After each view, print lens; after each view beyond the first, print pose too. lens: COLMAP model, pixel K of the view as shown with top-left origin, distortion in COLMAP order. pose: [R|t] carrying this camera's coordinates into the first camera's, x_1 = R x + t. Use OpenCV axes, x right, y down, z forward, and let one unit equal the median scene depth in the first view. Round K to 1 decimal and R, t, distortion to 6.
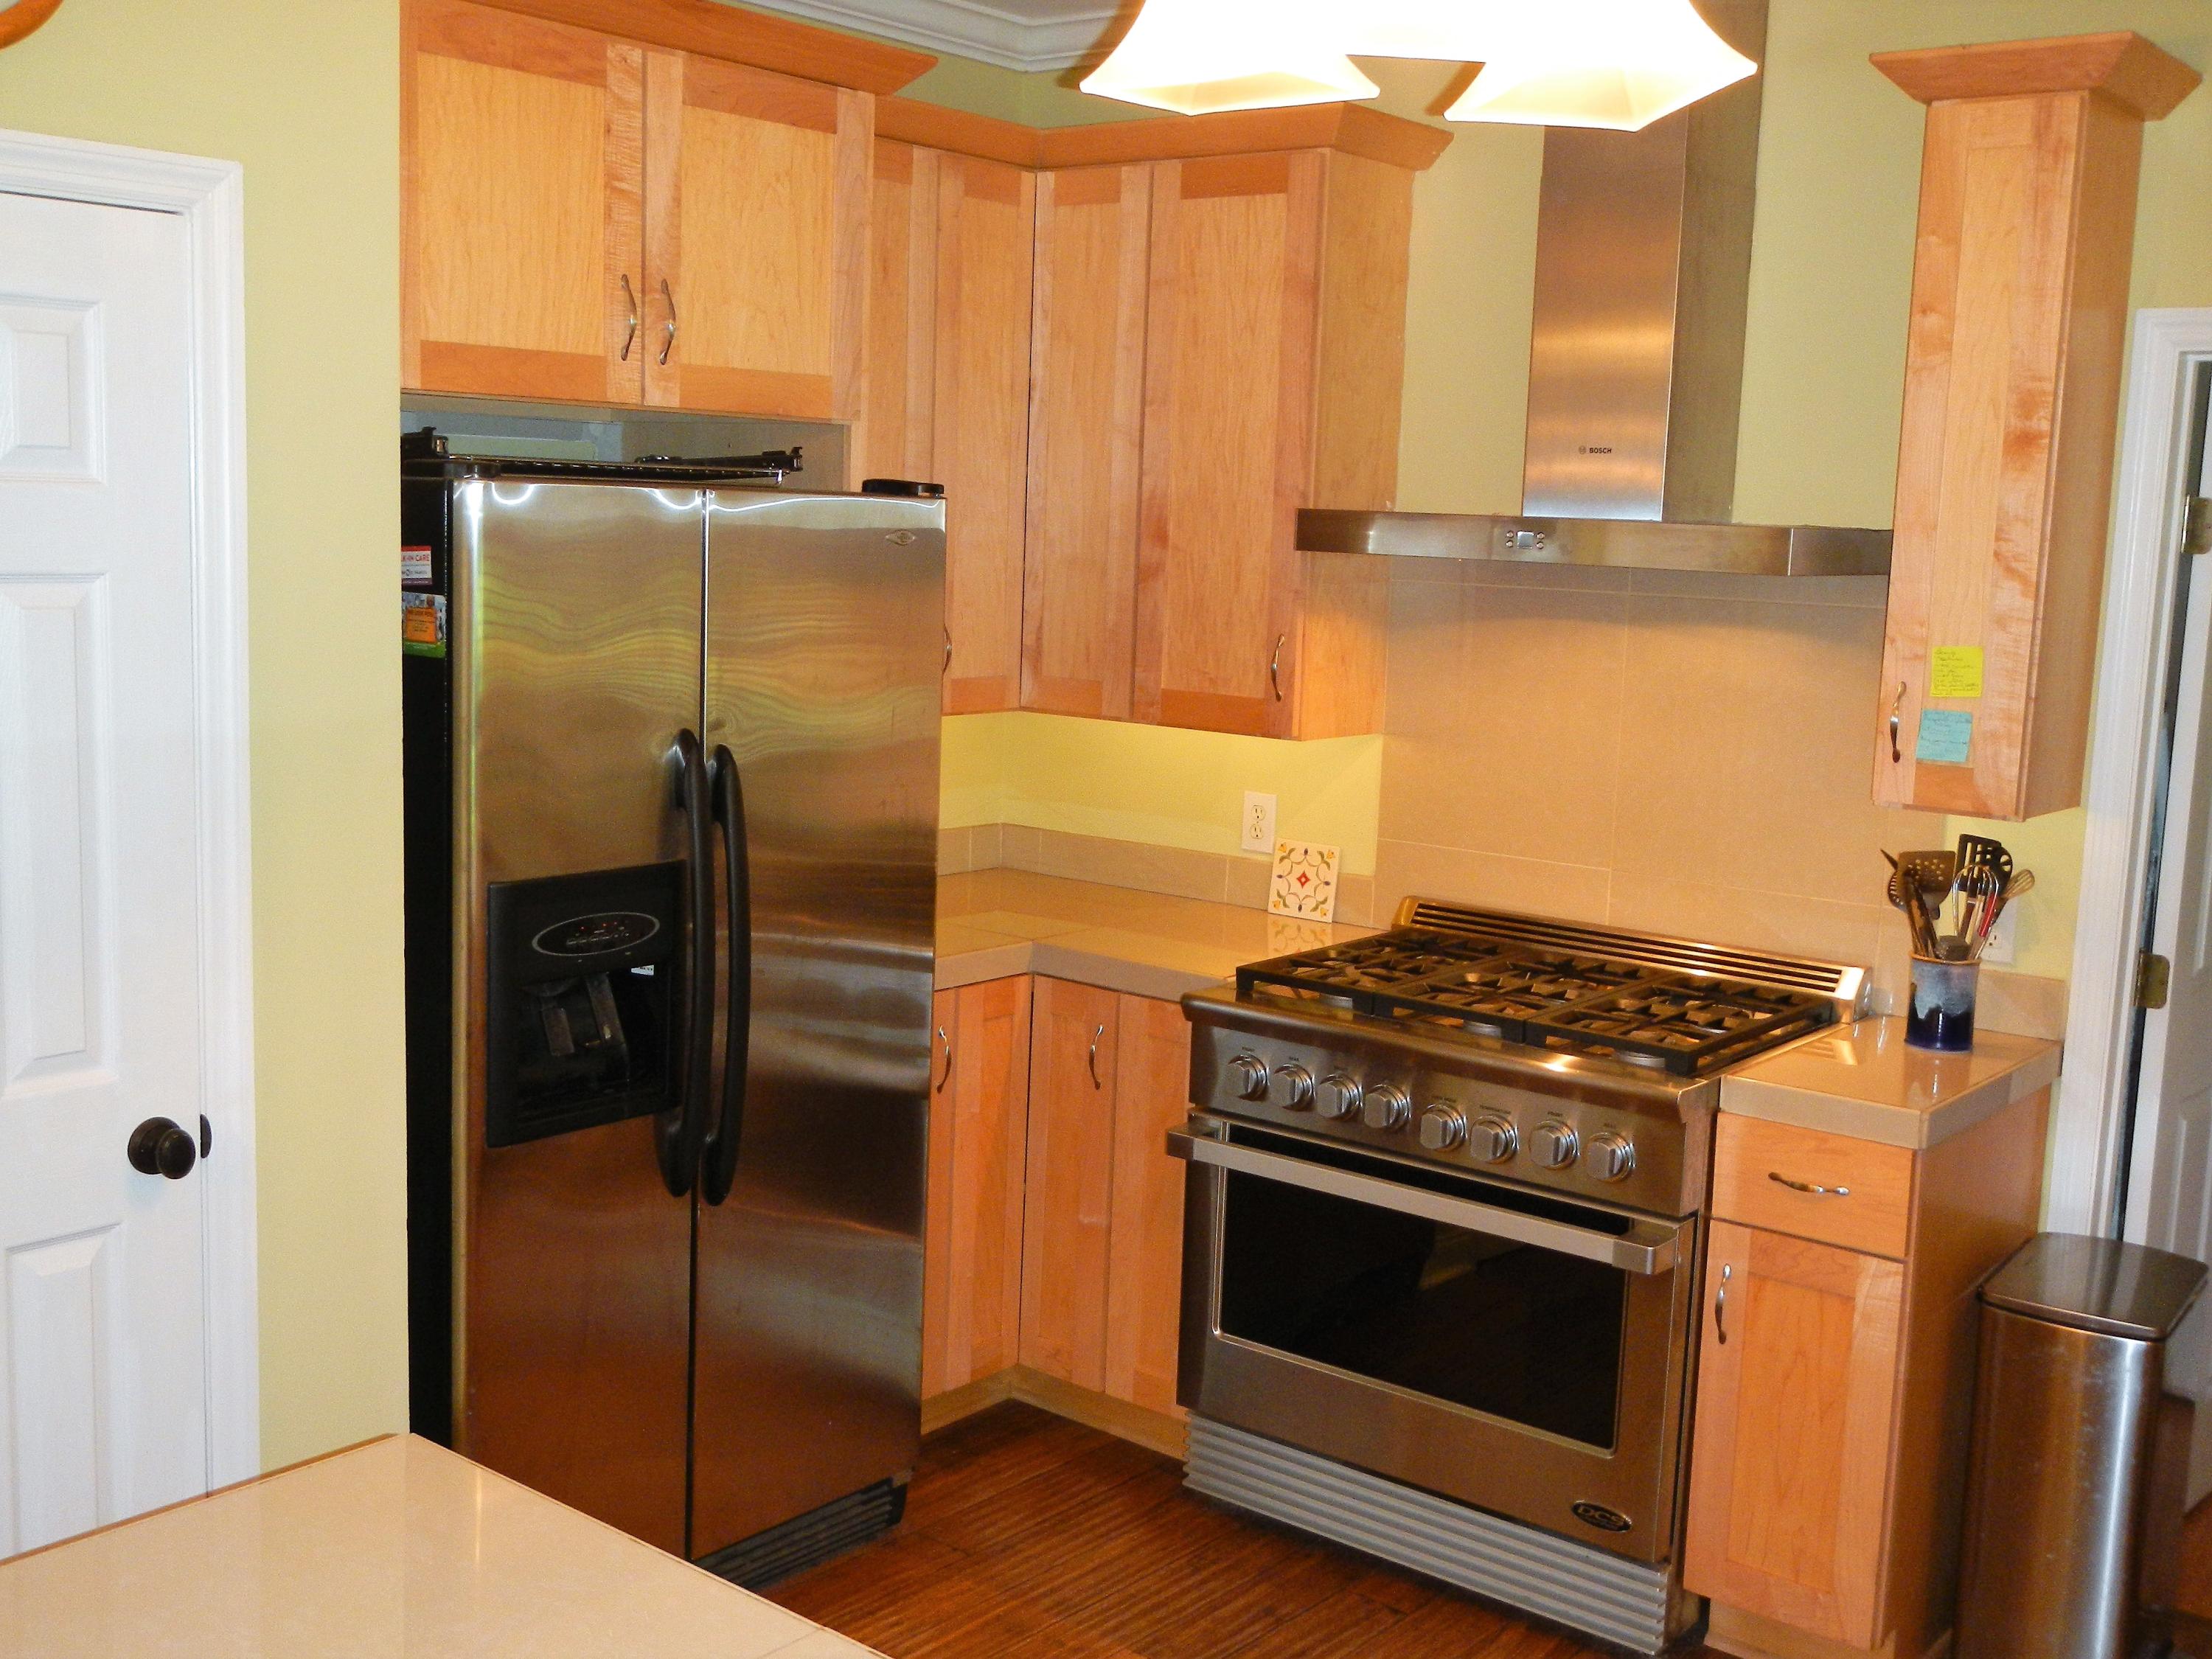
lens RADIAL K [[2284.0, 0, 1106.0], [0, 2284.0, 829.5], [0, 0, 1]] dist [-0.075100, 0.006389]
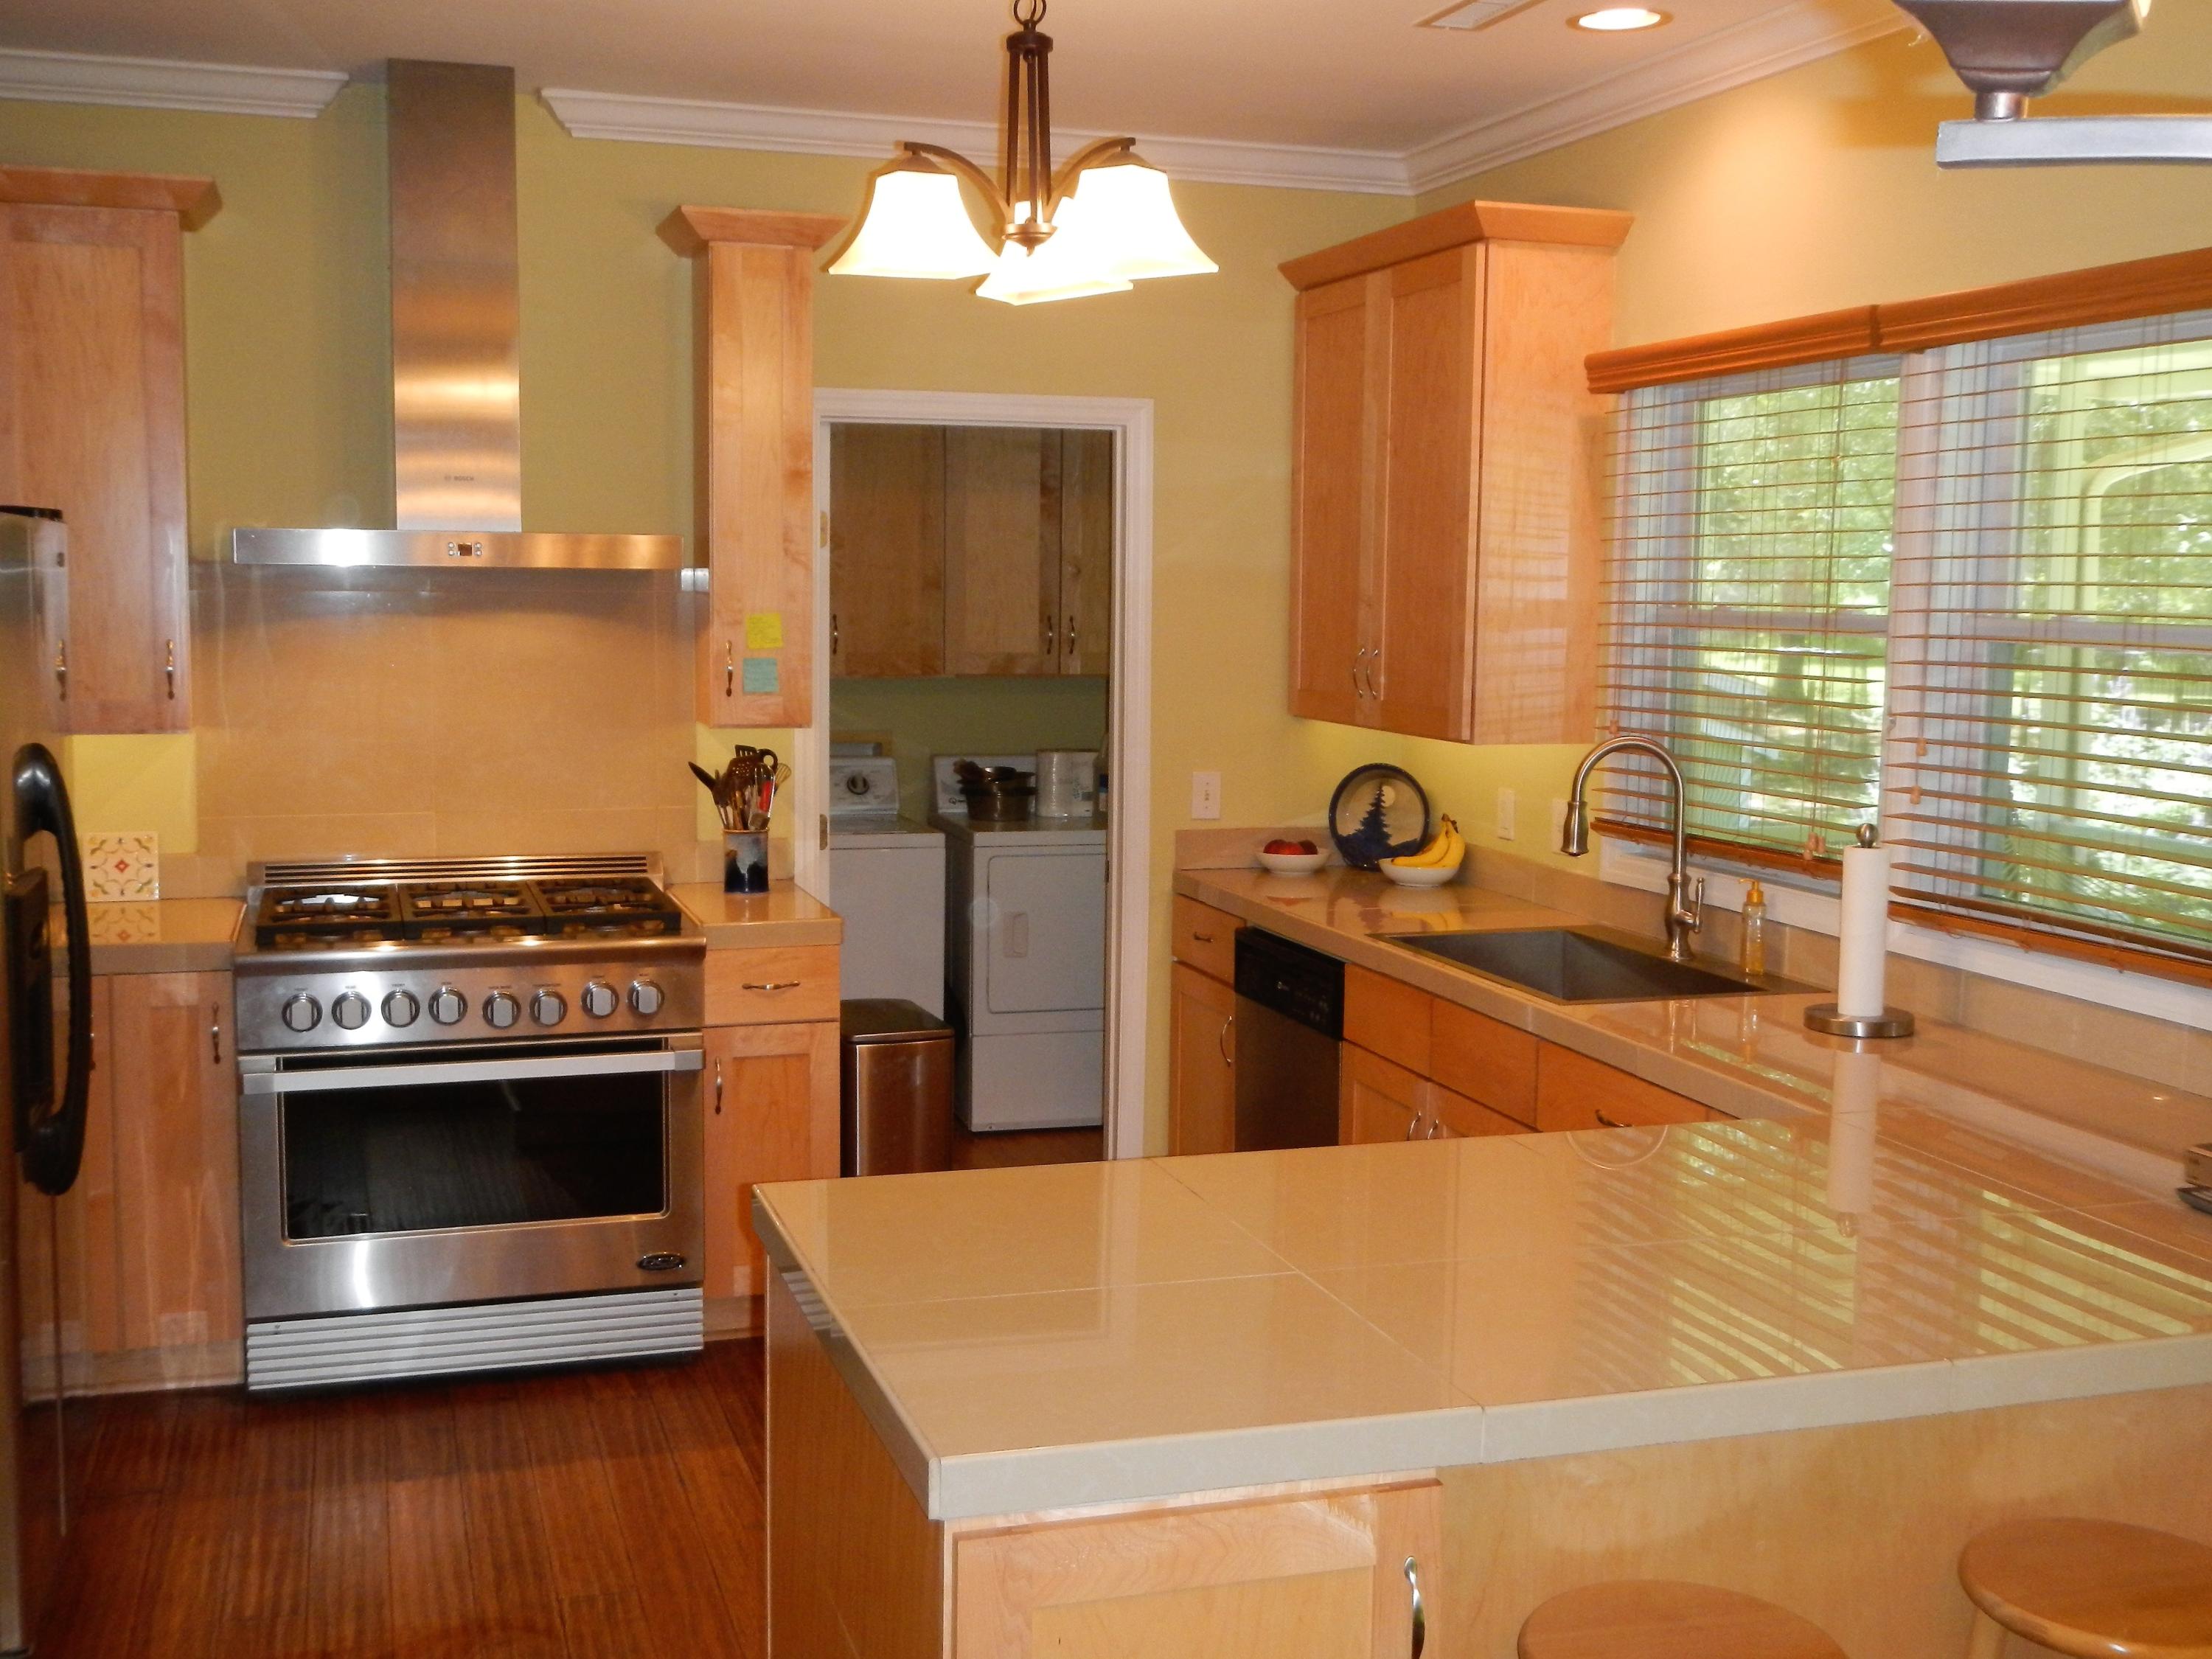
lens RADIAL K [[2362.3, 0, 1106.0], [0, 2362.3, 829.5], [0, 0, 1]] dist [-0.013337, -0.002097]
pose [[0.548163, -0.116454, 0.828224, -0.698525], [0.123843, 0.990645, 0.057325, -0.002237], [-0.827152, 0.071146, 0.557457, -0.029864]]
